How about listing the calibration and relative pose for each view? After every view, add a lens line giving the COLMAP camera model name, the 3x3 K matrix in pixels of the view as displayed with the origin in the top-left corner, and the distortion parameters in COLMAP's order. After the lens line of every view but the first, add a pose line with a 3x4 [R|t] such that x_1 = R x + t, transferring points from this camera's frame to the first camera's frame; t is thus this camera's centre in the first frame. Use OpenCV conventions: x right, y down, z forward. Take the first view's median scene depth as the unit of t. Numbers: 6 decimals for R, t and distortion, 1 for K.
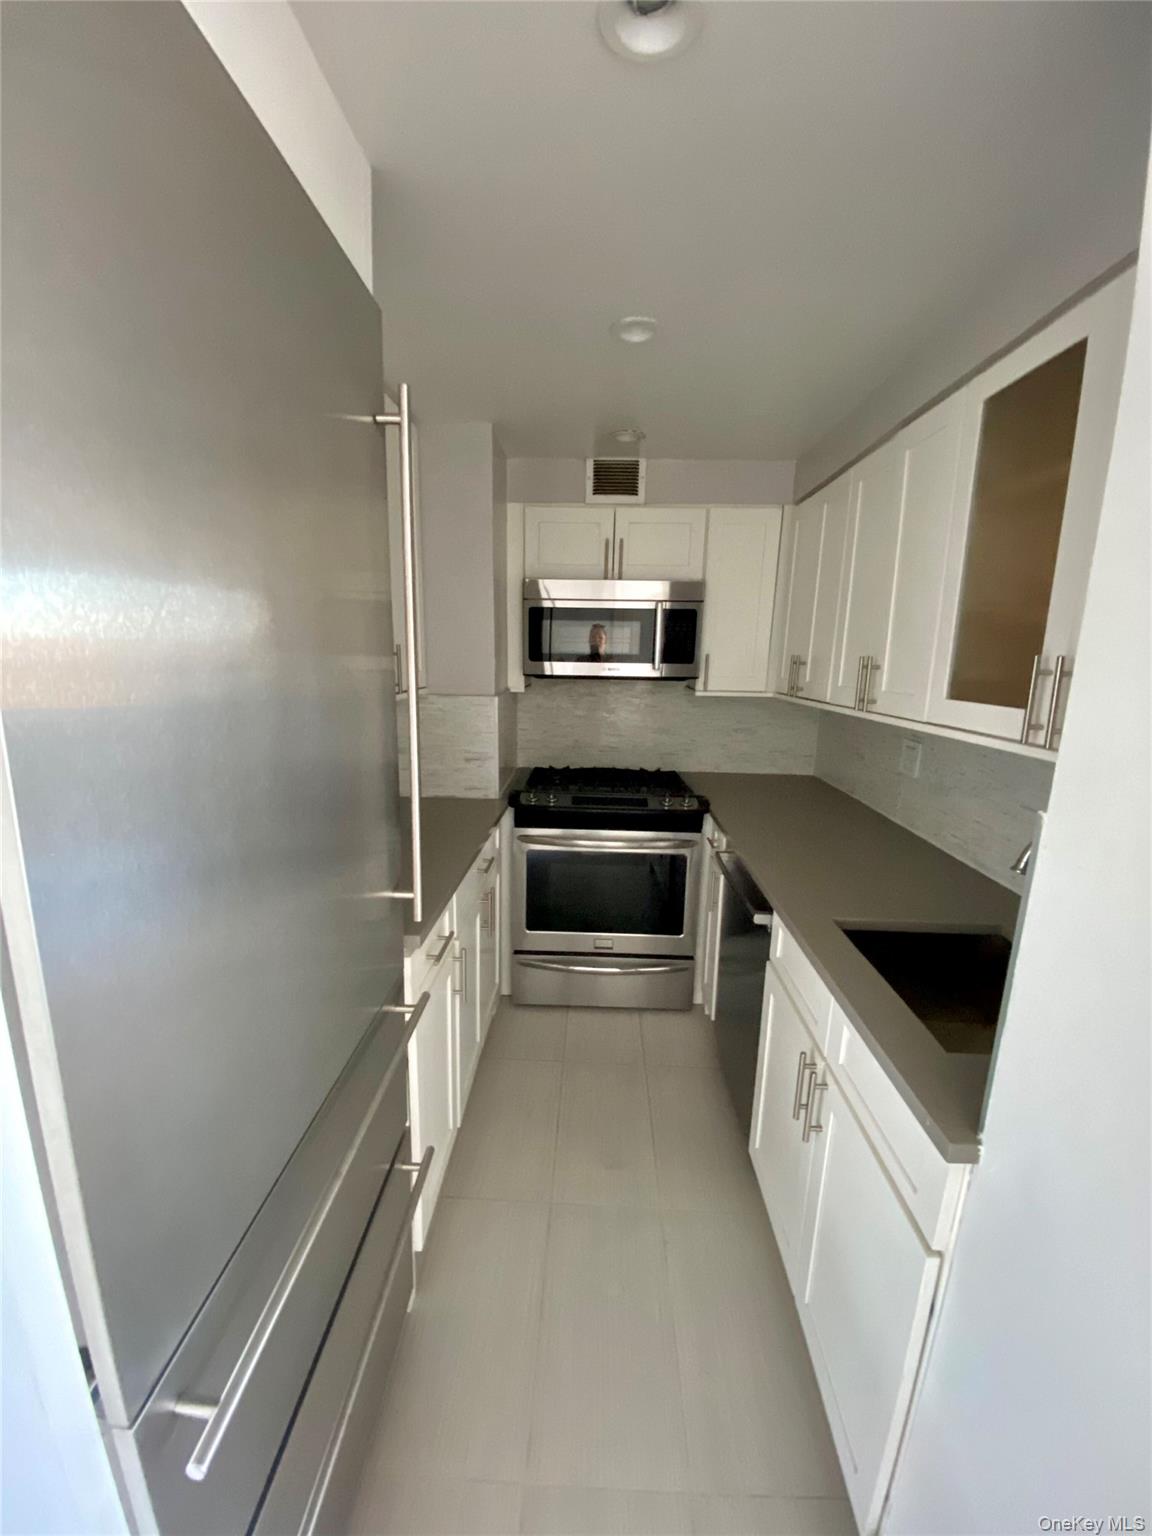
lens RADIAL K [[625.8, 0, 573.9], [0, 625.8, 782.9], [0, 0, 1]] dist [0.027928, -0.023120]
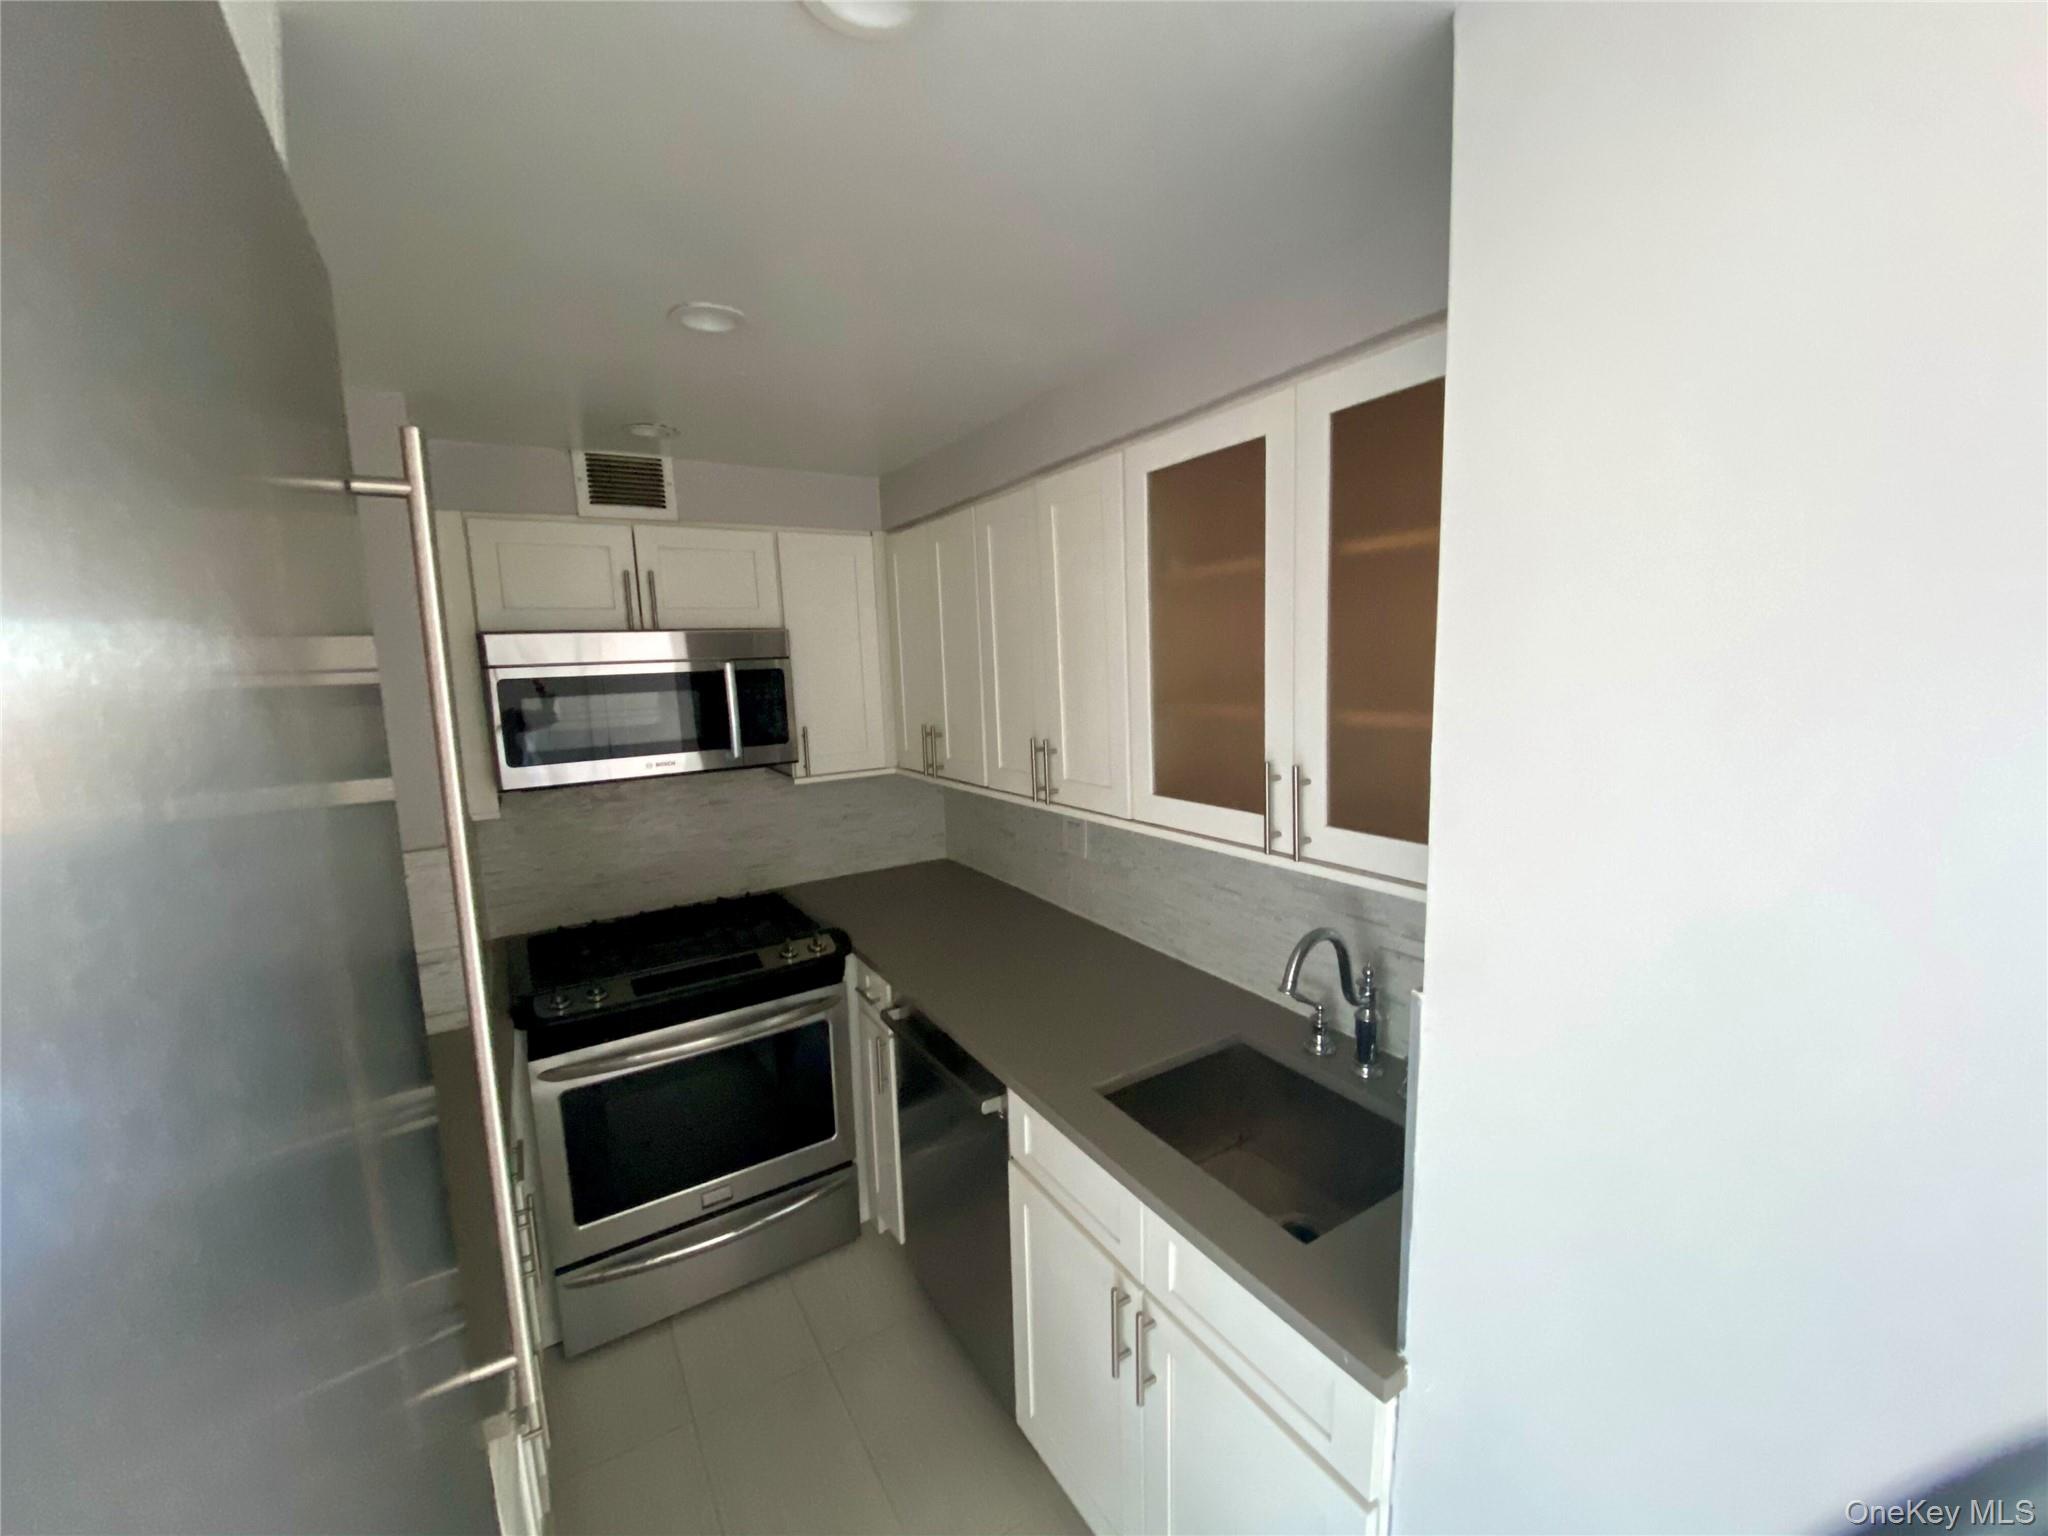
lens RADIAL K [[834.4, 0, 1032.8], [0, 834.4, 763.2], [0, 0, 1]] dist [0.027928, -0.023120]
pose [[0.827121, -0.125187, 0.547904, -0.103431], [0.168144, 0.985345, -0.028696, -0.098239], [-0.536282, 0.115862, 0.836049, 0.068332]]
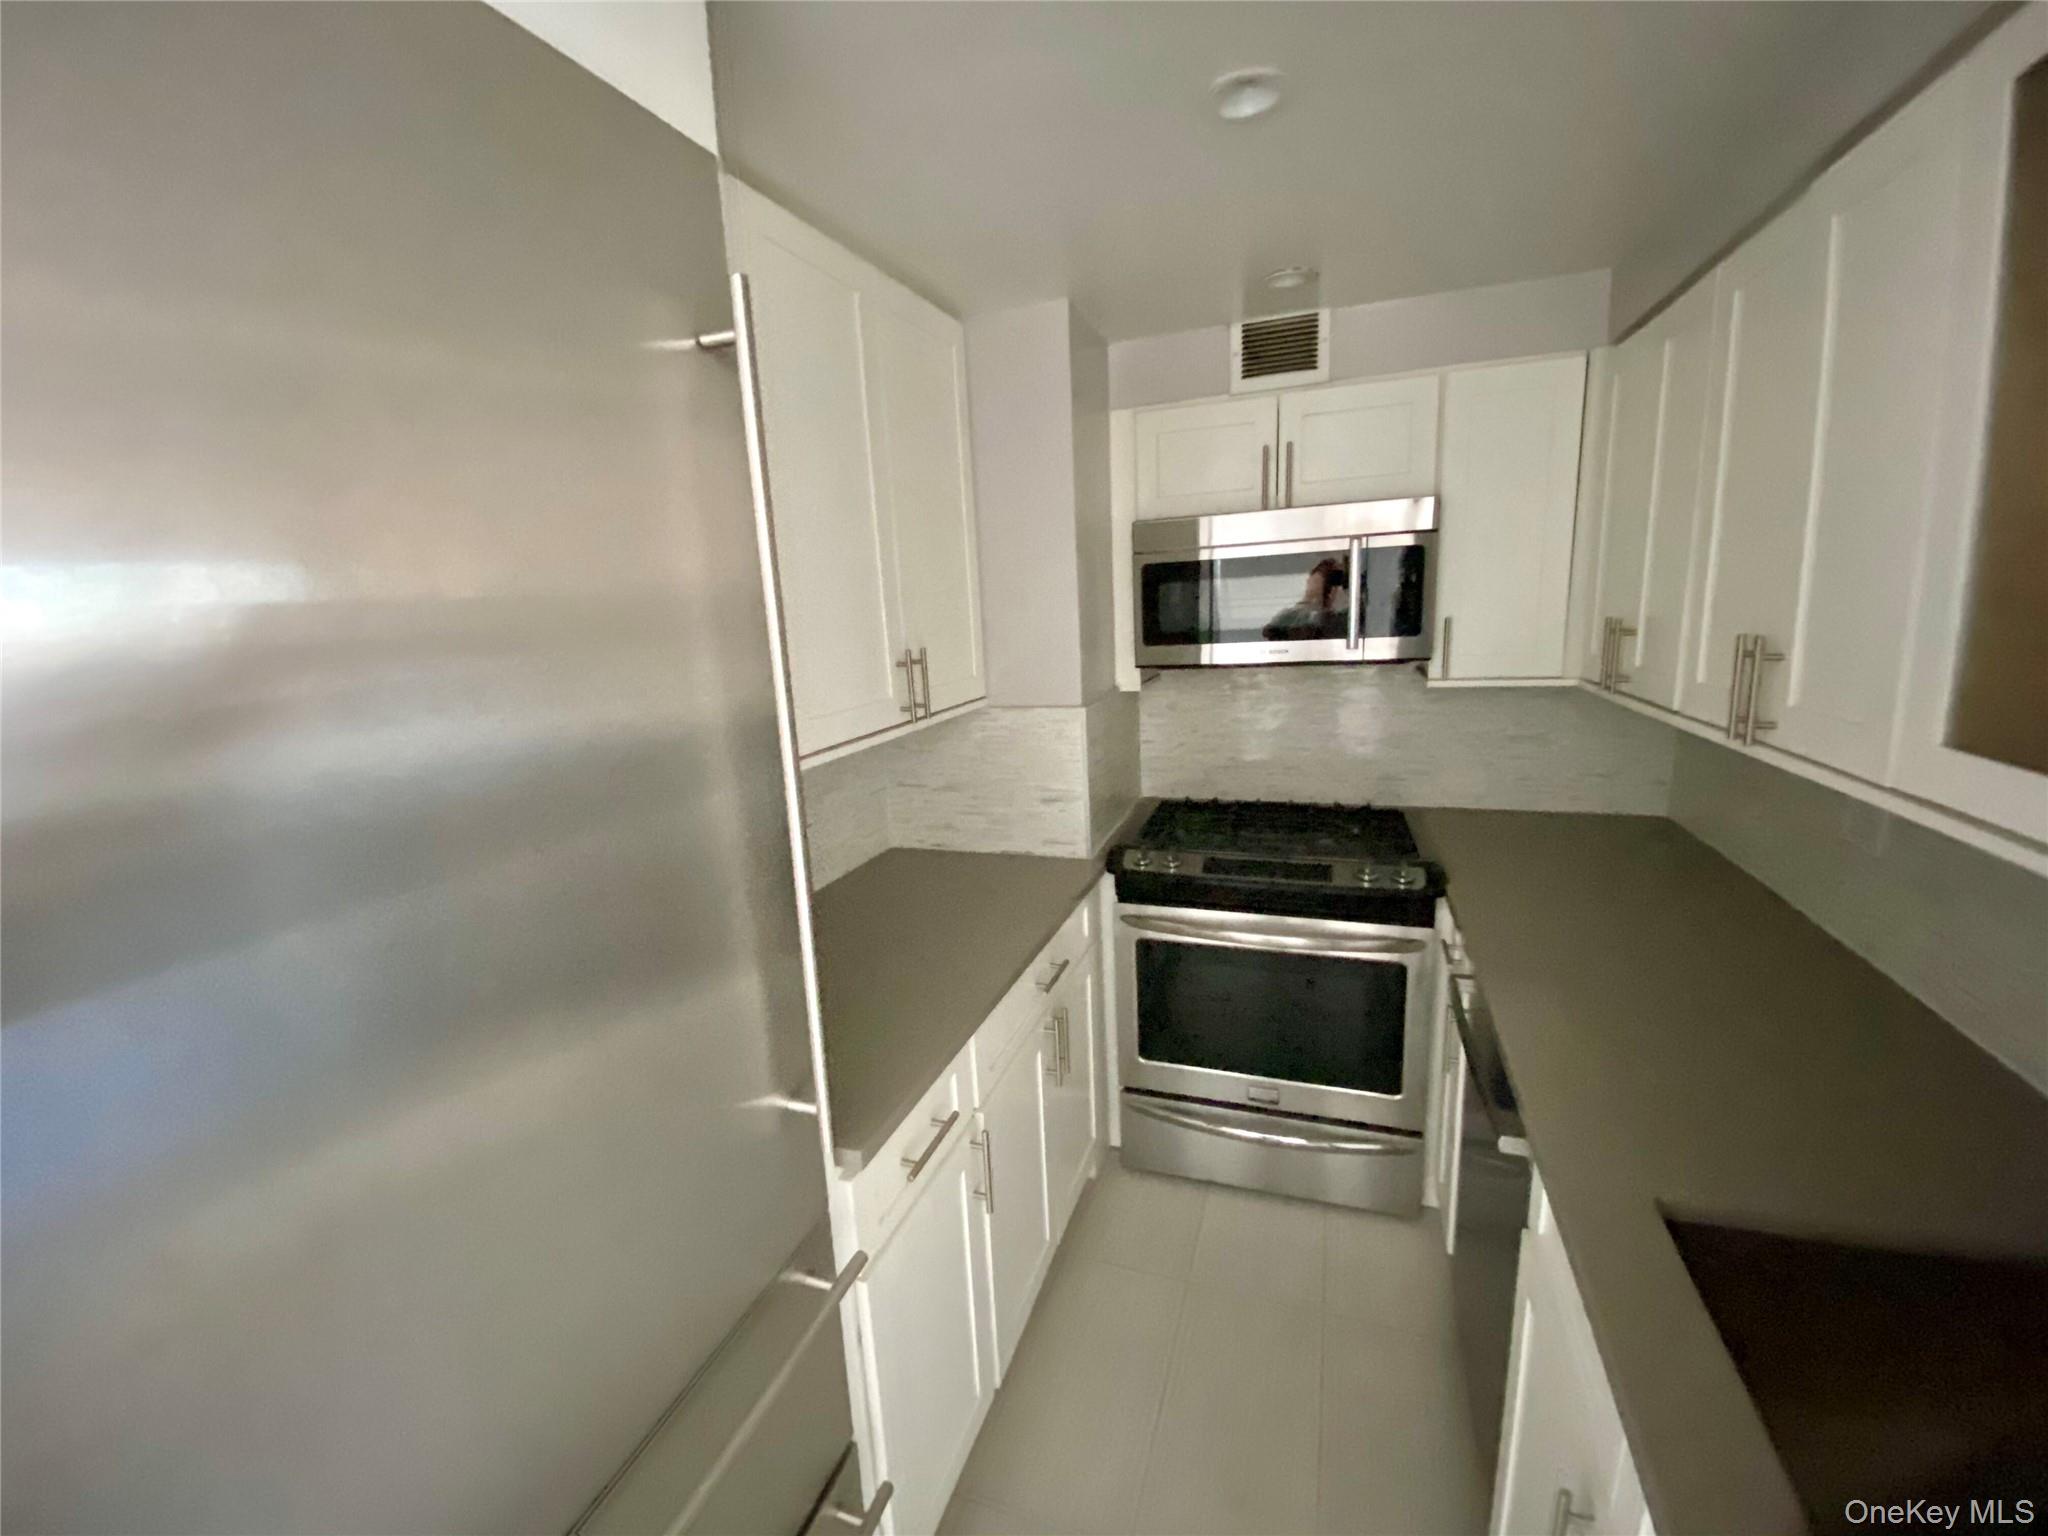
lens RADIAL K [[834.4, 0, 1032.8], [0, 834.4, 763.2], [0, 0, 1]] dist [0.027928, -0.023120]
pose [[0.951938, -0.005198, -0.306248, 0.088839], [0.003327, 0.999972, -0.006633, -0.068493], [0.306274, 0.005295, 0.951929, 0.136744]]
